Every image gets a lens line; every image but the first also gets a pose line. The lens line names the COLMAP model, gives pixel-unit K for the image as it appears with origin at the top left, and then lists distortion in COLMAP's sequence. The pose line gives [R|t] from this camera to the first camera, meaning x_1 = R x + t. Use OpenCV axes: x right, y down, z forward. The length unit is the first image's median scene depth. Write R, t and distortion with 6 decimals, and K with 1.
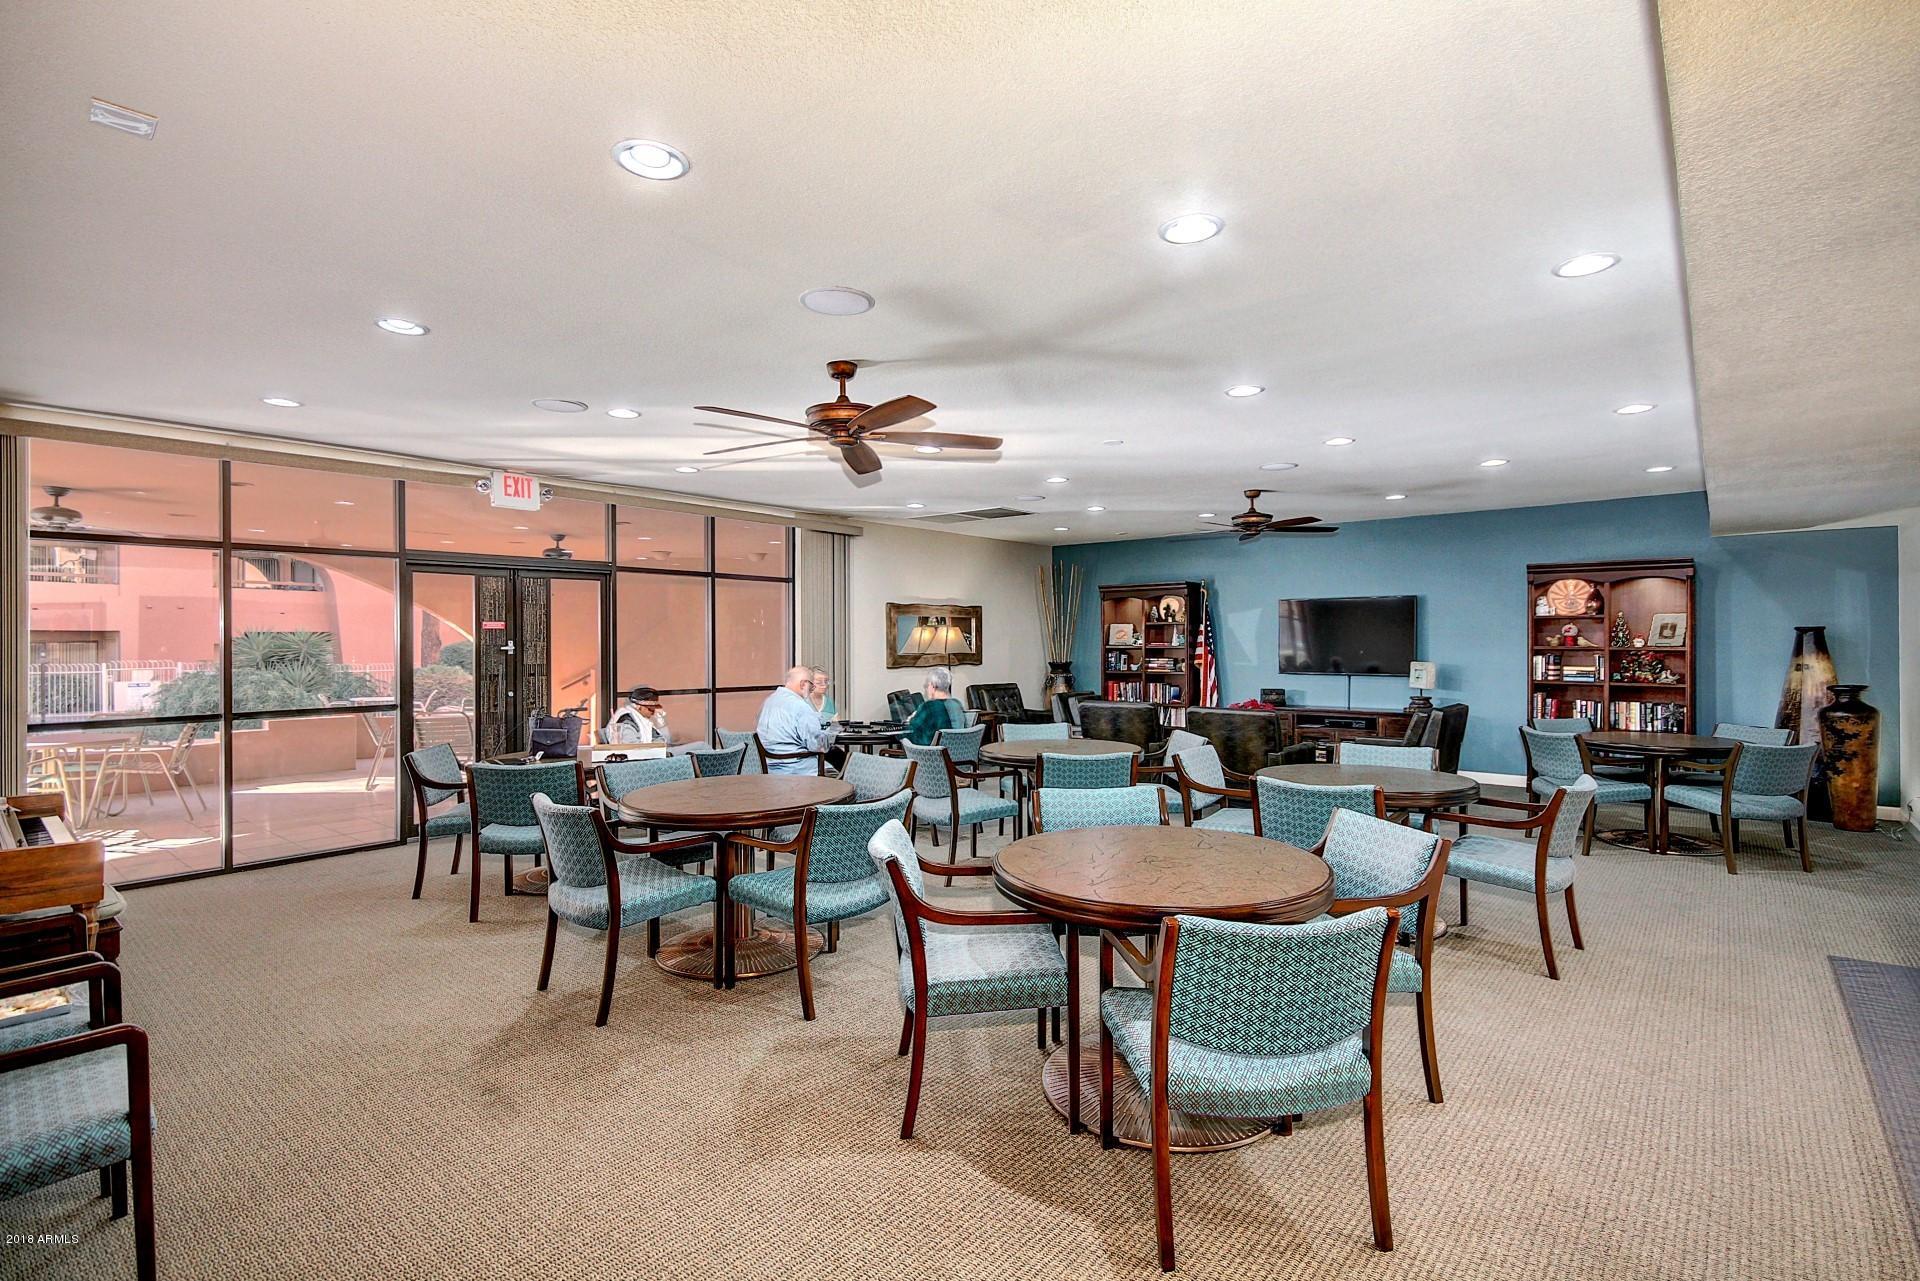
lens RADIAL K [[902.0, 0, 962.7], [0, 902.0, 645.8], [0, 0, 1]] dist [-0.000689, -0.000159]
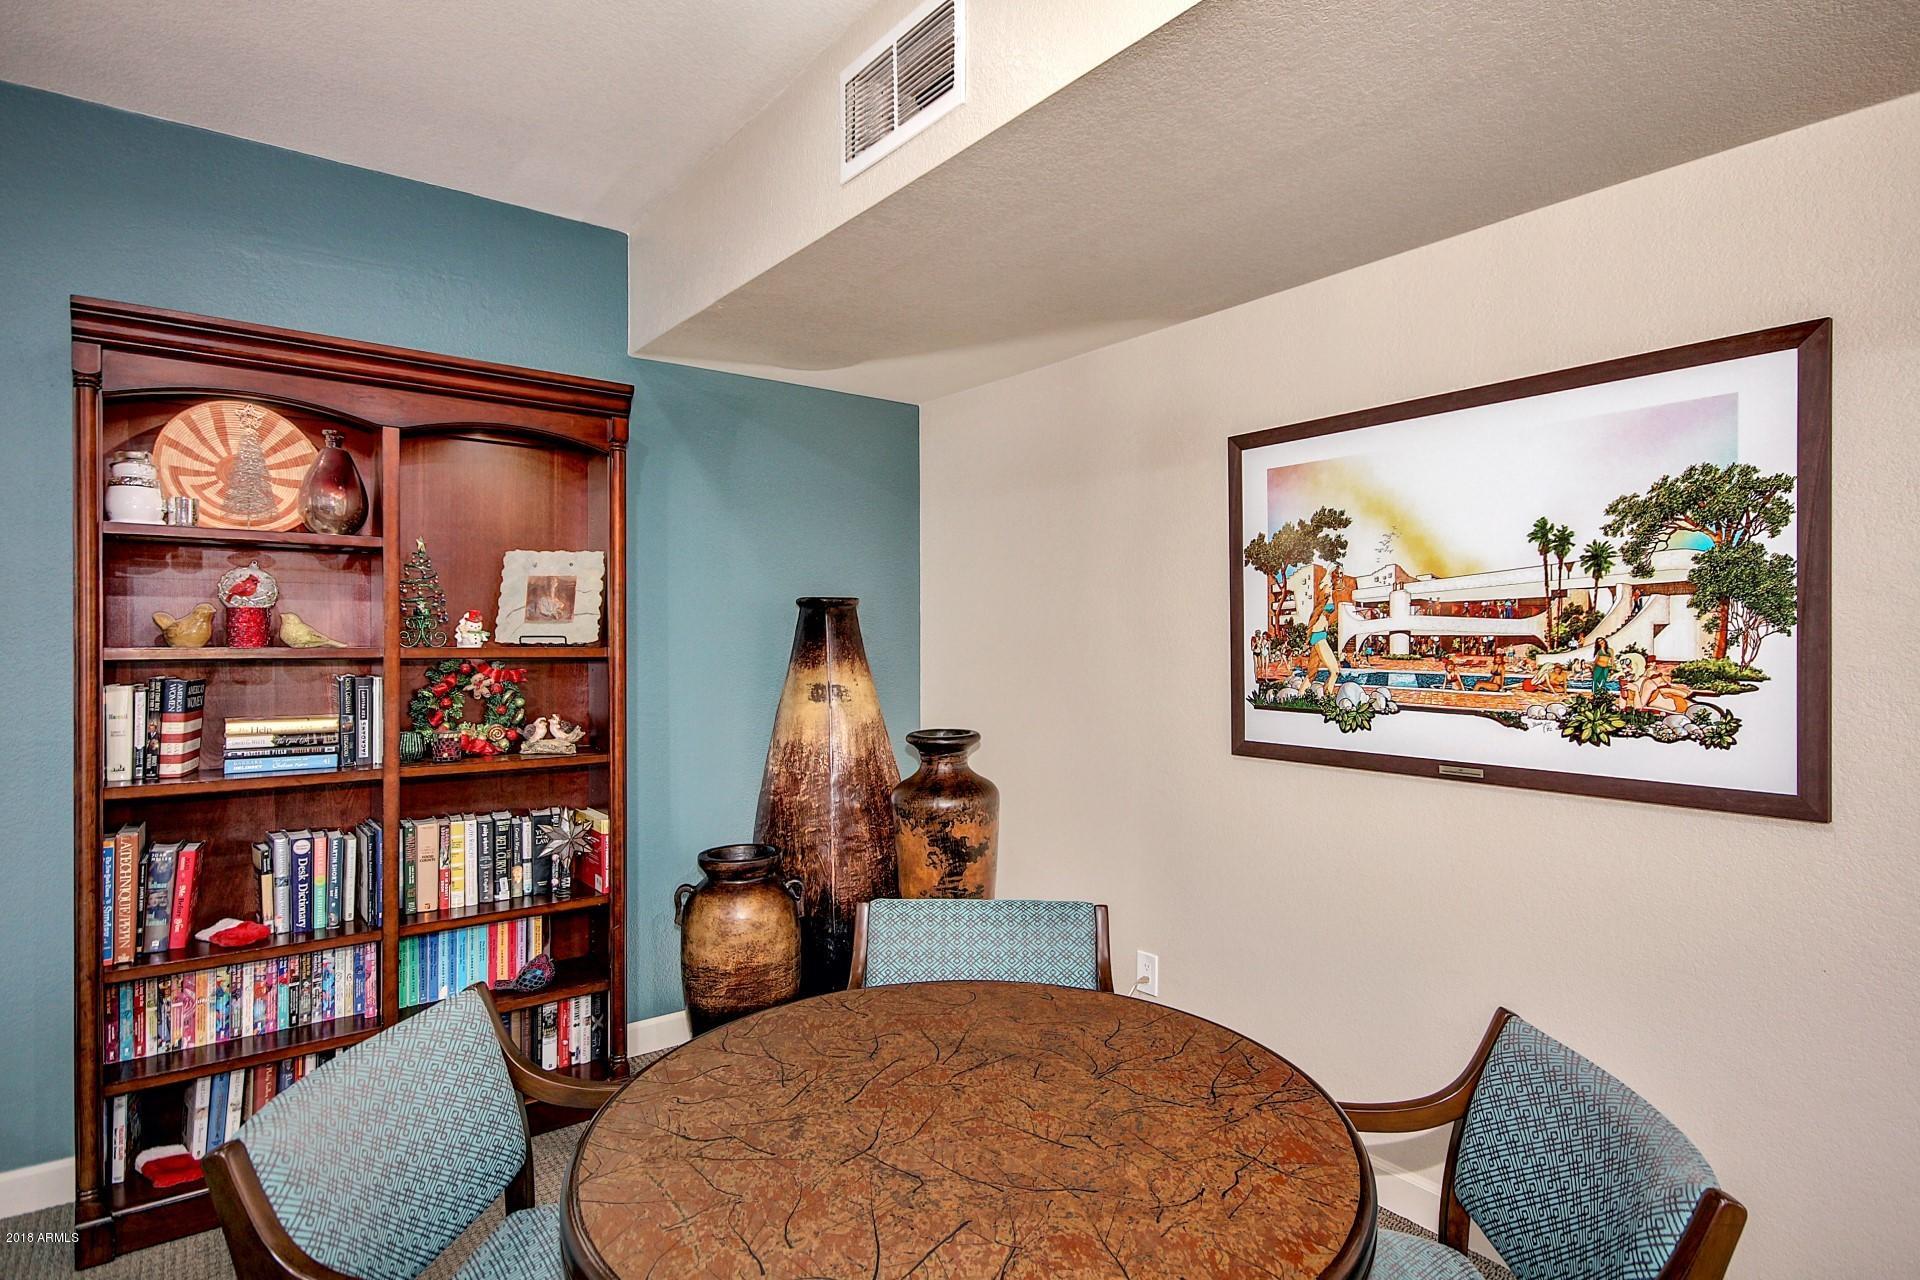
lens RADIAL K [[985.6, 0, 966.5], [0, 985.6, 650.0], [0, 0, 1]] dist [0.004485, 0.000752]
pose [[0.201558, -0.015154, 0.979359, 0.422082], [0.002152, 0.999885, 0.015029, -0.002658], [-0.979474, -0.000922, 0.201567, 0.723994]]
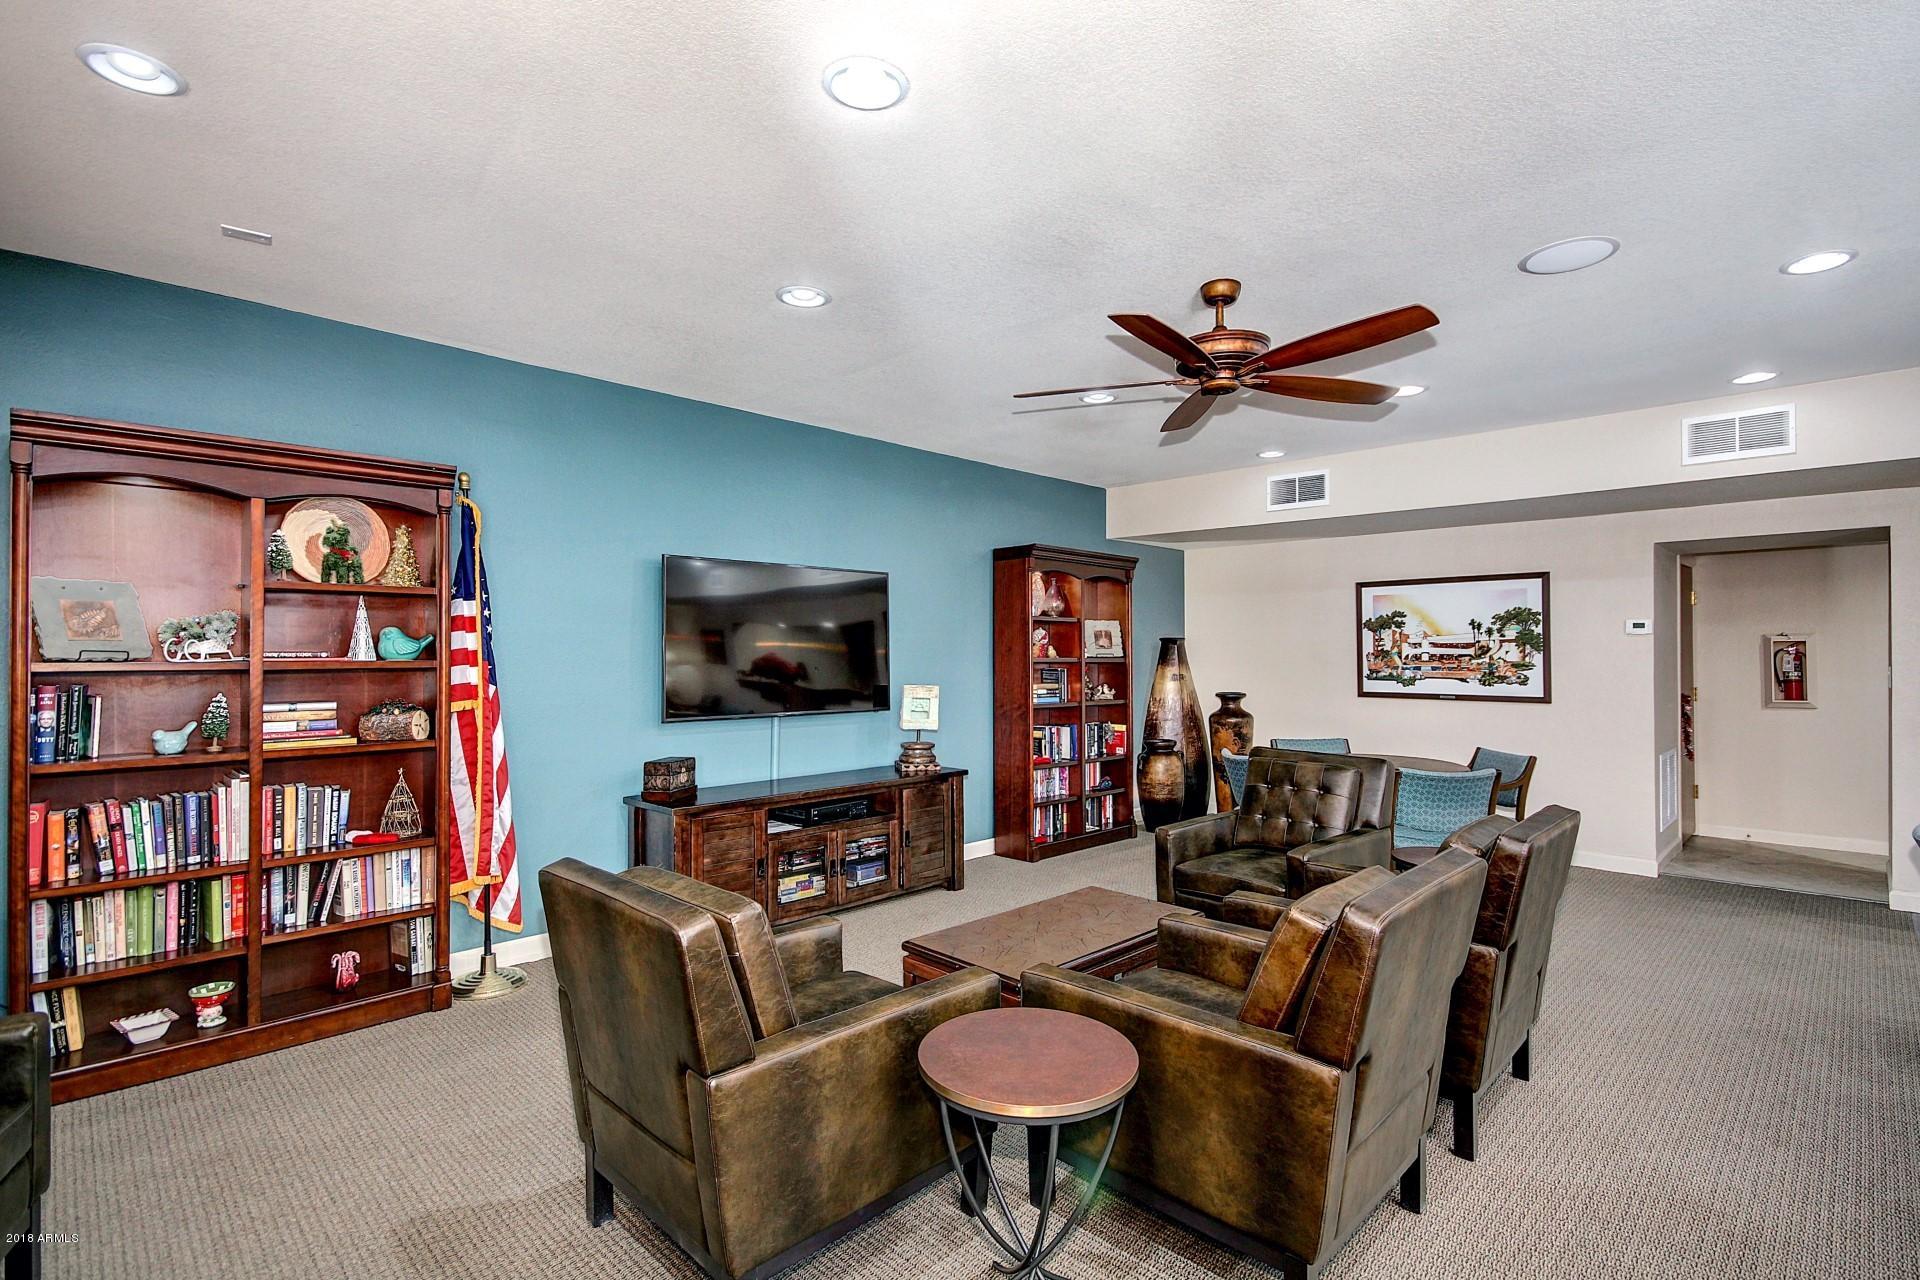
lens RADIAL K [[902.0, 0, 962.7], [0, 902.0, 645.3], [0, 0, 1]] dist [-0.000689, -0.000159]
pose [[0.069900, 0.007392, 0.997527, -0.090671], [0.000127, 0.999972, -0.007419, -0.004066], [-0.997554, 0.000646, 0.069898, 1.007026]]
